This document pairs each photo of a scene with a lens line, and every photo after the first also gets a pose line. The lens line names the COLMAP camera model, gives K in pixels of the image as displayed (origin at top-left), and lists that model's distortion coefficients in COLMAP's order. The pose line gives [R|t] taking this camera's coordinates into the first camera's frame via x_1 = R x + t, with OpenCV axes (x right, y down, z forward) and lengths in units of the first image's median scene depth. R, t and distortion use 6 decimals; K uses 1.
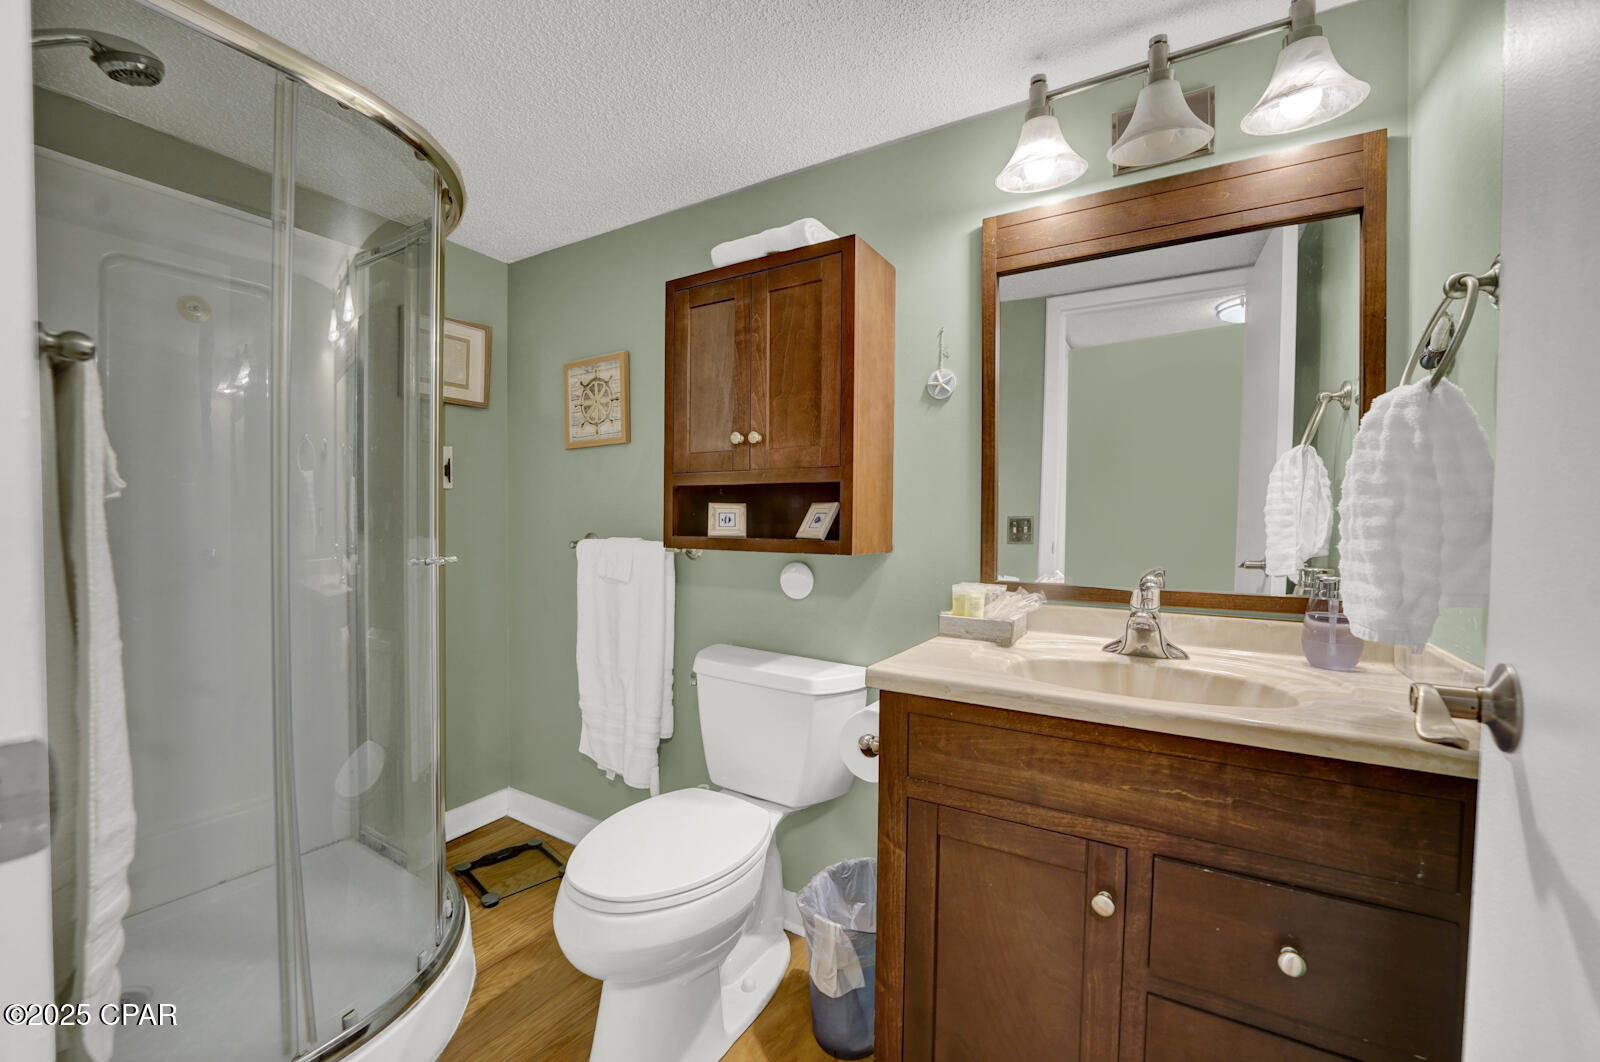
lens RADIAL K [[651.8, 0, 805.0], [0, 651.8, 542.8], [0, 0, 1]] dist [-0.032180, 0.004882]
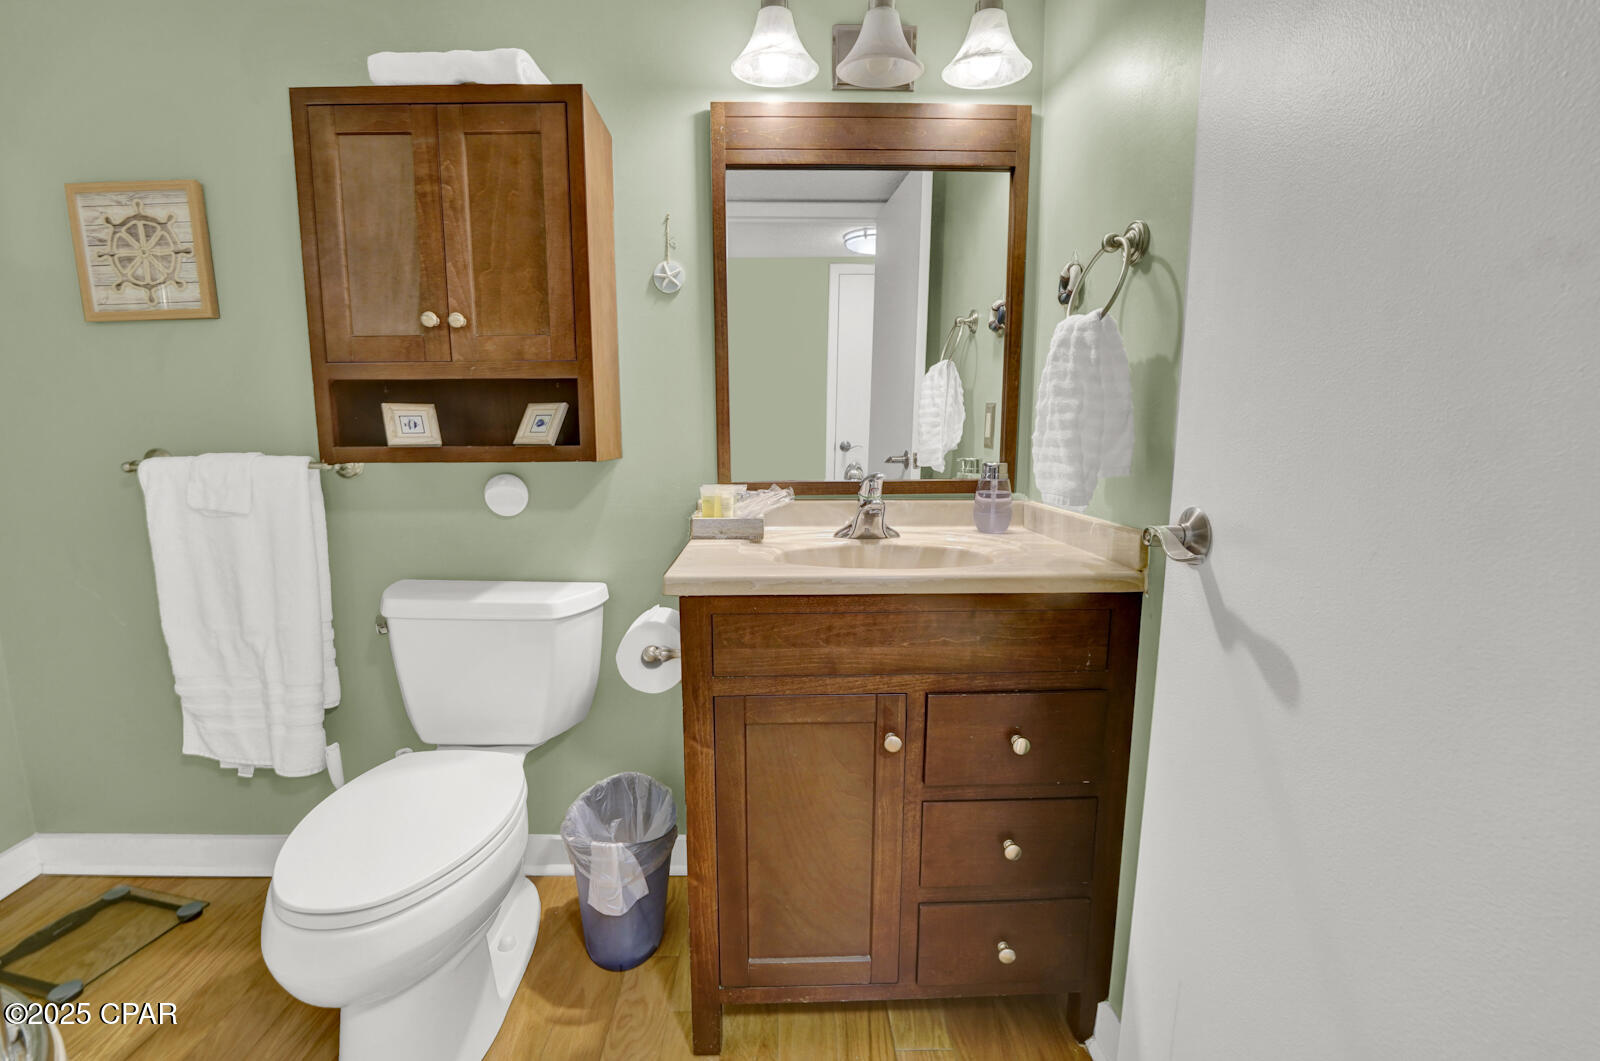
lens RADIAL K [[651.8, 0, 803.9], [0, 651.8, 532.7], [0, 0, 1]] dist [-0.032180, 0.004882]
pose [[0.836665, -0.095080, 0.539400, -0.179076], [0.029347, 0.991185, 0.129197, 0.009399], [-0.546929, -0.092265, 0.832079, 0.076030]]
